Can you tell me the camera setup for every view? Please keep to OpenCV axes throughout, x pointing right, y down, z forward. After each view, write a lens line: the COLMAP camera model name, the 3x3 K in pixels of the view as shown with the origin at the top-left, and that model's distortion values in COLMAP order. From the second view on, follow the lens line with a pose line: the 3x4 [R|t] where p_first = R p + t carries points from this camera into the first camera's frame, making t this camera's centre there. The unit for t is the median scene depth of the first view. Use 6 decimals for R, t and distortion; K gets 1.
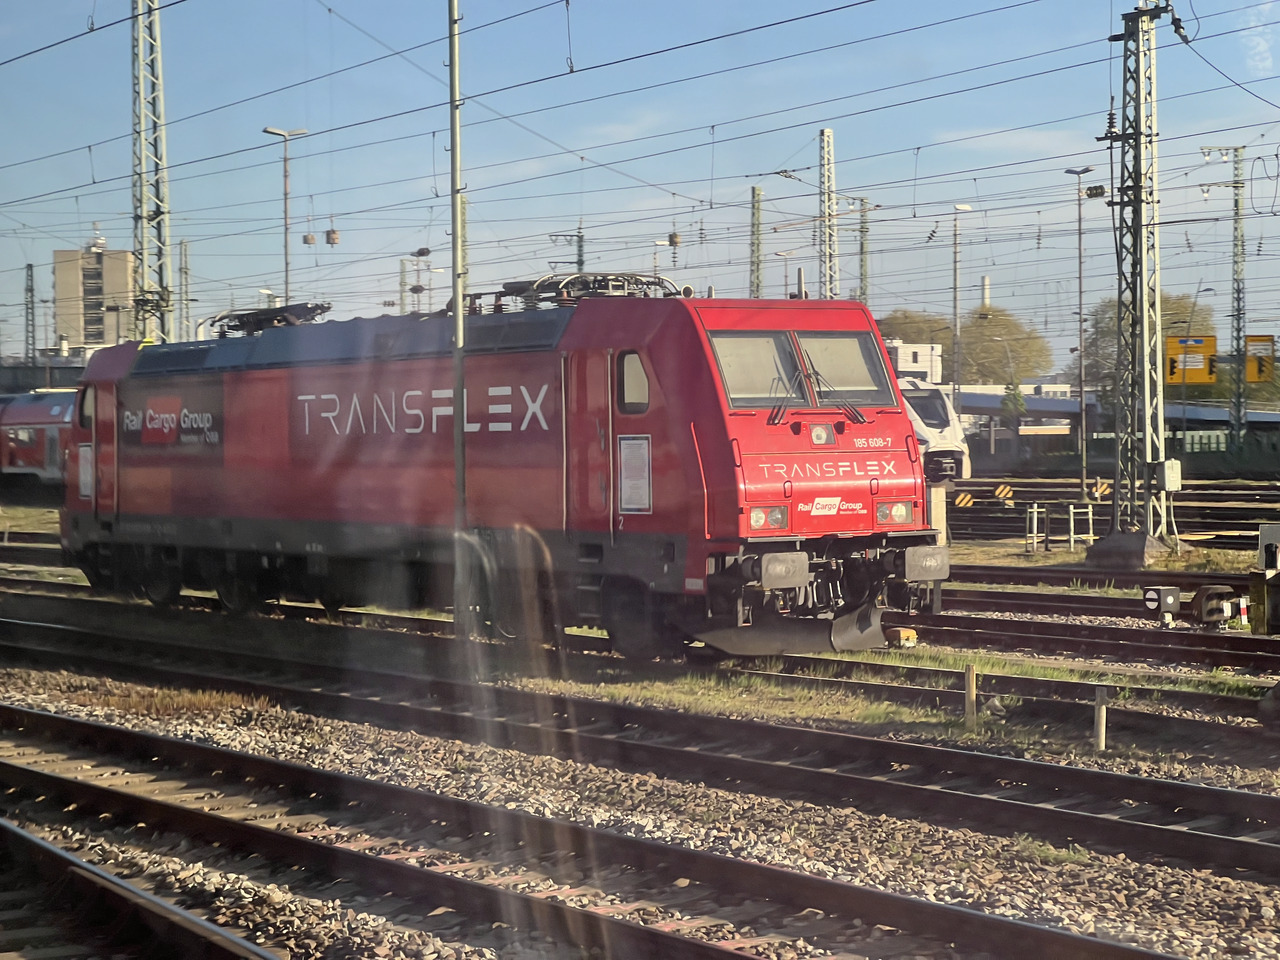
lens RADIAL K [[2860.9, 0, 633.9], [0, 2860.9, 482.8], [0, 0, 1]] dist [0.213530, 0.000000]
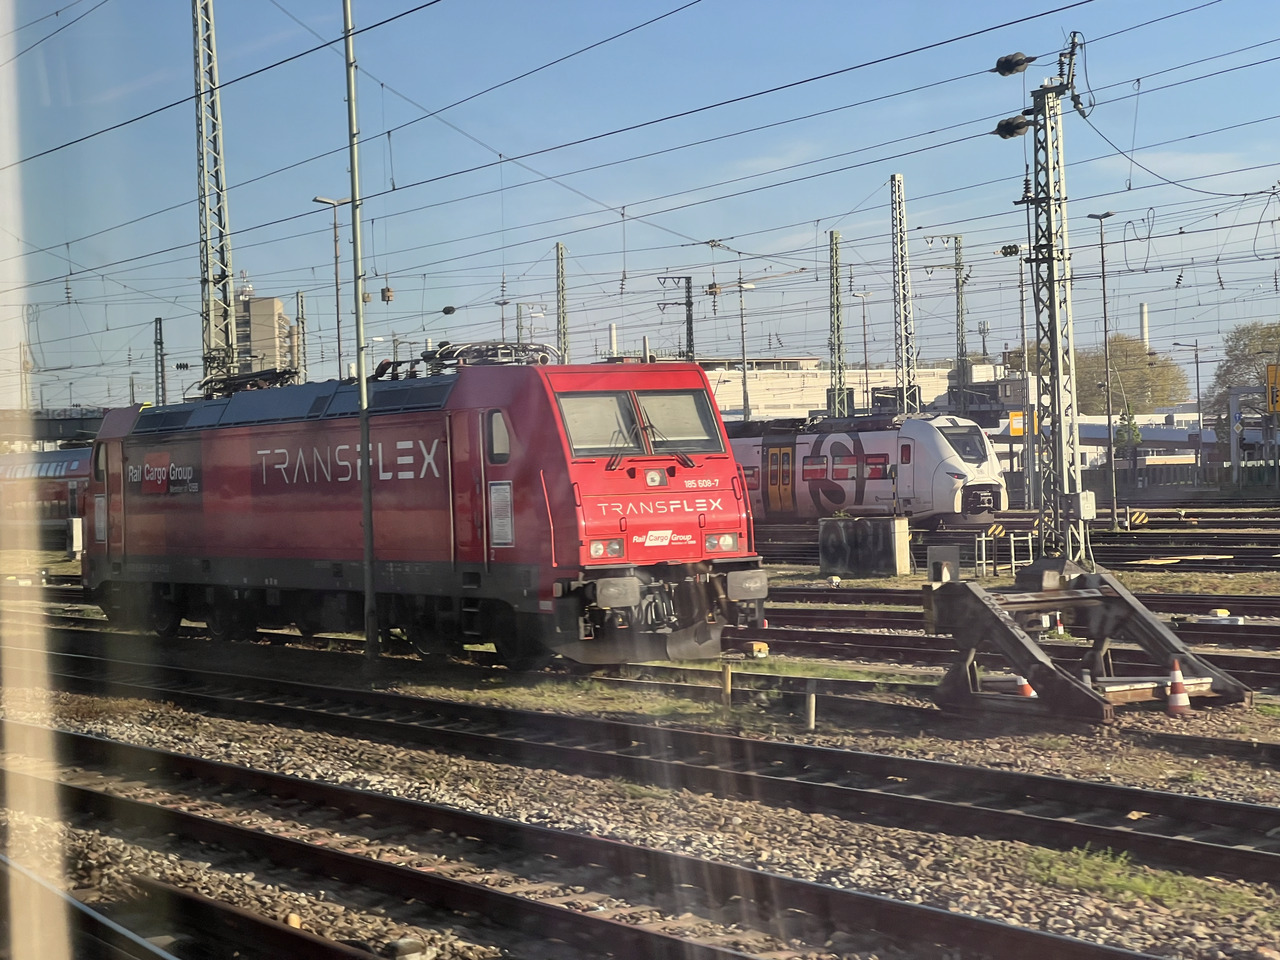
lens RADIAL K [[2896.3, 0, 645.6], [0, 2896.3, 481.7], [0, 0, 1]] dist [0.204839, 0.000000]
pose [[0.998519, -0.017872, -0.051389, 0.090788], [0.017180, 0.999756, -0.013878, 0.001089], [0.051624, 0.012975, 0.998582, -0.148556]]
